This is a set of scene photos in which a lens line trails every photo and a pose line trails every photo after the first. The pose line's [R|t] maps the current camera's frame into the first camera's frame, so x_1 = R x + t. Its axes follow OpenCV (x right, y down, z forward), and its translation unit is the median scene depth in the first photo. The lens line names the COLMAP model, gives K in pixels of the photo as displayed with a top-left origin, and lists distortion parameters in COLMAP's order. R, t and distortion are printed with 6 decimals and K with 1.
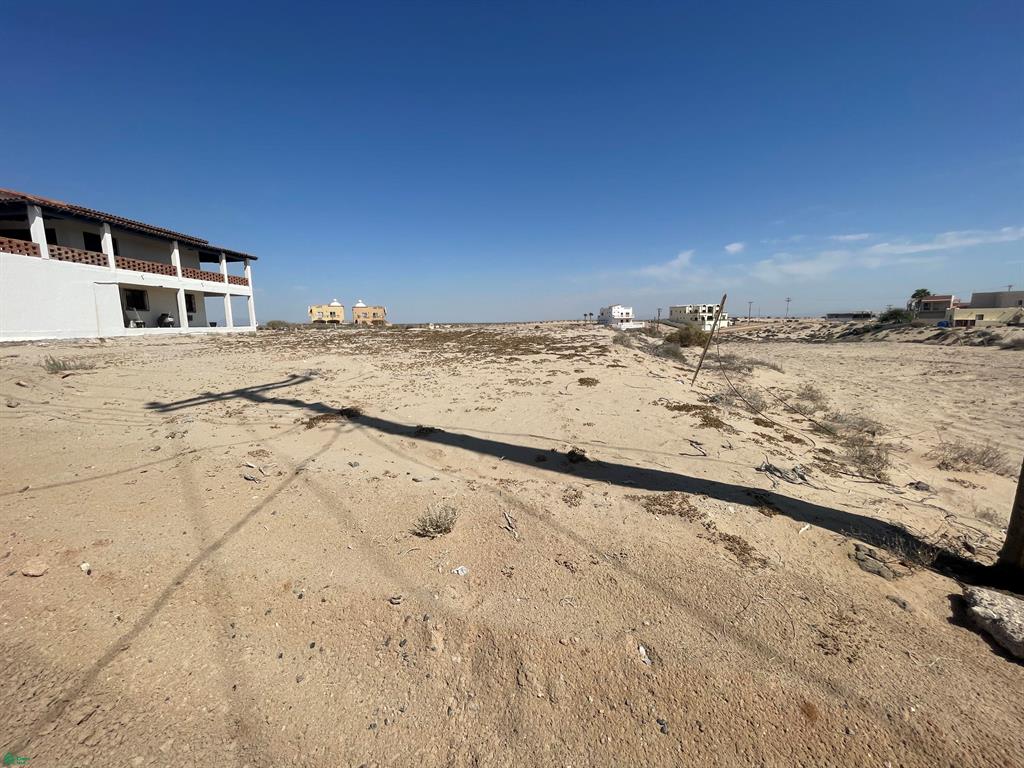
lens RADIAL K [[415.6, 0, 512.0], [0, 415.6, 384.0], [0, 0, 1]] dist [0.005968, -0.000328]
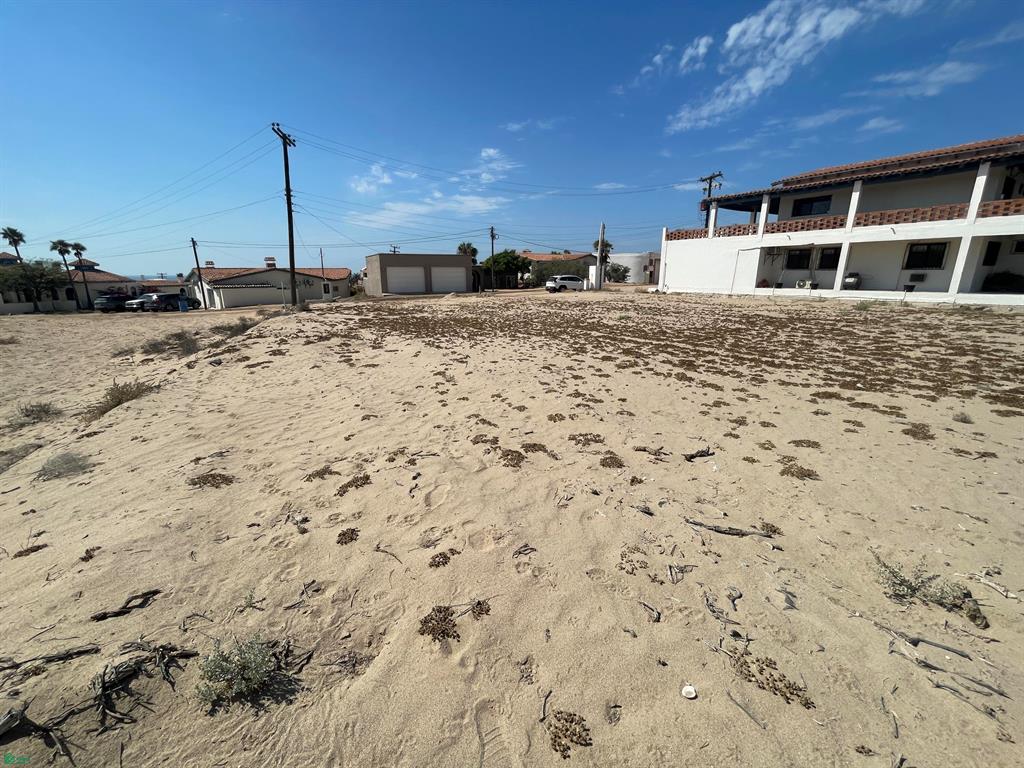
lens RADIAL K [[413.9, 0, 492.0], [0, 413.9, 382.5], [0, 0, 1]] dist [-0.000161, 0.000061]
pose [[-0.828975, 0.166617, -0.533891, 0.057589], [-0.061397, 0.921713, 0.382981, -0.049893], [0.555906, 0.350261, -0.753847, 0.271223]]
